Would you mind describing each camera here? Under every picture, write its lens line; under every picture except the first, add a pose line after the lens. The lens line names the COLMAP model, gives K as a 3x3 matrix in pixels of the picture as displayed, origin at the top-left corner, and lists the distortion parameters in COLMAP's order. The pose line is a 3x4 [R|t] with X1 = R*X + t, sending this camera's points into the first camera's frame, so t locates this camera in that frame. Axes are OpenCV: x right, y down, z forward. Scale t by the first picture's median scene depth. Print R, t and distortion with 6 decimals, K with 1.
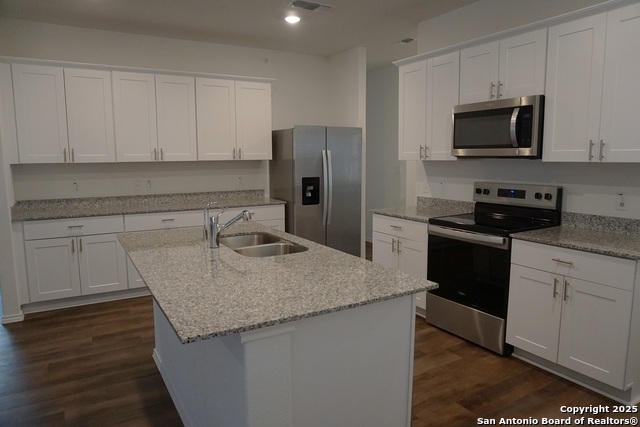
lens RADIAL K [[442.2, 0, 320.5], [0, 442.2, 214.4], [0, 0, 1]] dist [-0.024289, 0.008894]
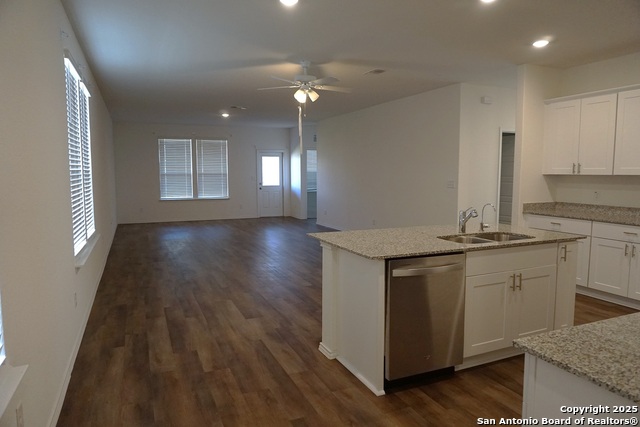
lens RADIAL K [[427.6, 0, 324.6], [0, 427.6, 212.4], [0, 0, 1]] dist [0.008266, 0.000255]
pose [[-0.113744, 0.100410, -0.988423, 0.828643], [-0.126645, 0.985298, 0.114666, -0.069343], [0.985405, 0.138222, -0.099356, 0.488525]]
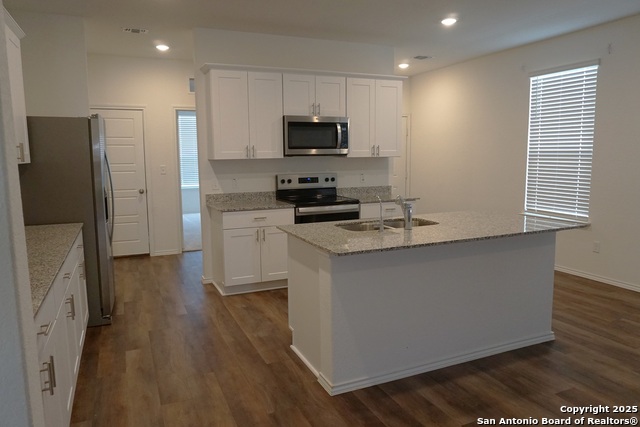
lens RADIAL K [[442.2, 0, 335.4], [0, 442.2, 217.7], [0, 0, 1]] dist [-0.024289, 0.008894]
pose [[0.085749, -0.134584, 0.987185, -0.982788], [0.141901, 0.982383, 0.121603, -0.087711], [-0.986160, 0.129655, 0.103336, 0.747102]]
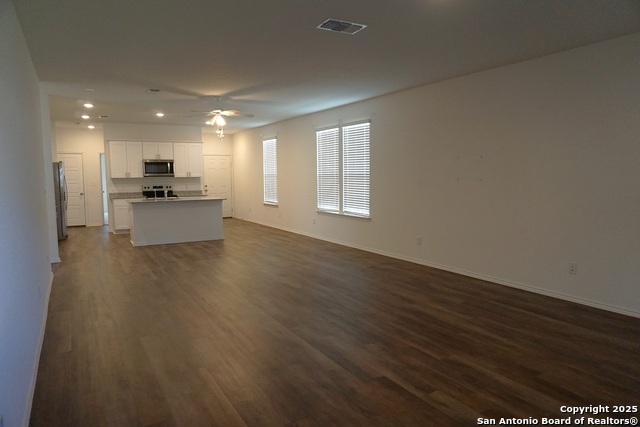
lens RADIAL K [[442.2, 0, 333.7], [0, 442.2, 227.4], [0, 0, 1]] dist [-0.024289, 0.008894]
pose [[-0.009064, -0.110417, 0.993844, -2.786864], [0.139354, 0.984047, 0.110600, 0.065014], [-0.990201, 0.139499, 0.006468, -0.275883]]
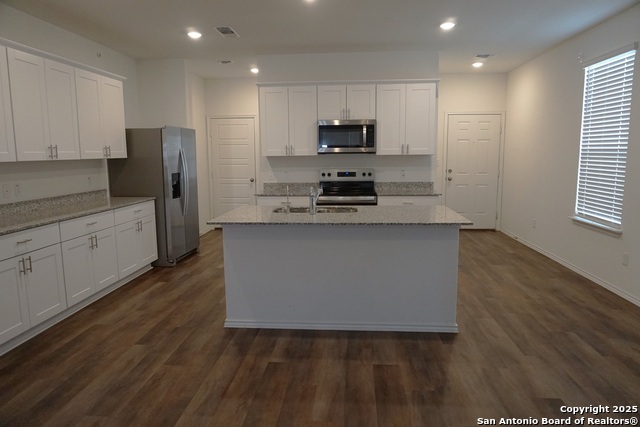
lens RADIAL K [[442.2, 0, 332.5], [0, 442.2, 207.1], [0, 0, 1]] dist [-0.024289, 0.008894]
pose [[0.552412, -0.101437, 0.827376, -0.977490], [0.116542, 0.992218, 0.043836, -0.003584], [-0.825384, 0.072209, 0.559935, 0.097341]]
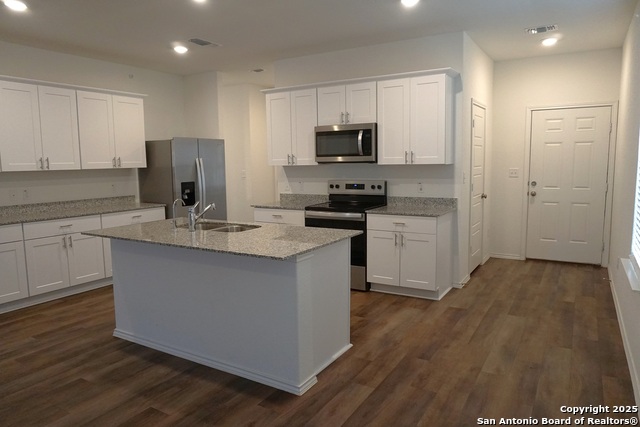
lens RADIAL K [[442.2, 0, 324.3], [0, 442.2, 221.4], [0, 0, 1]] dist [-0.024289, 0.008894]
pose [[0.874139, -0.072380, 0.480252, -0.369987], [0.074320, 0.997122, 0.015003, 0.038148], [-0.479956, 0.022577, 0.877002, -0.249904]]
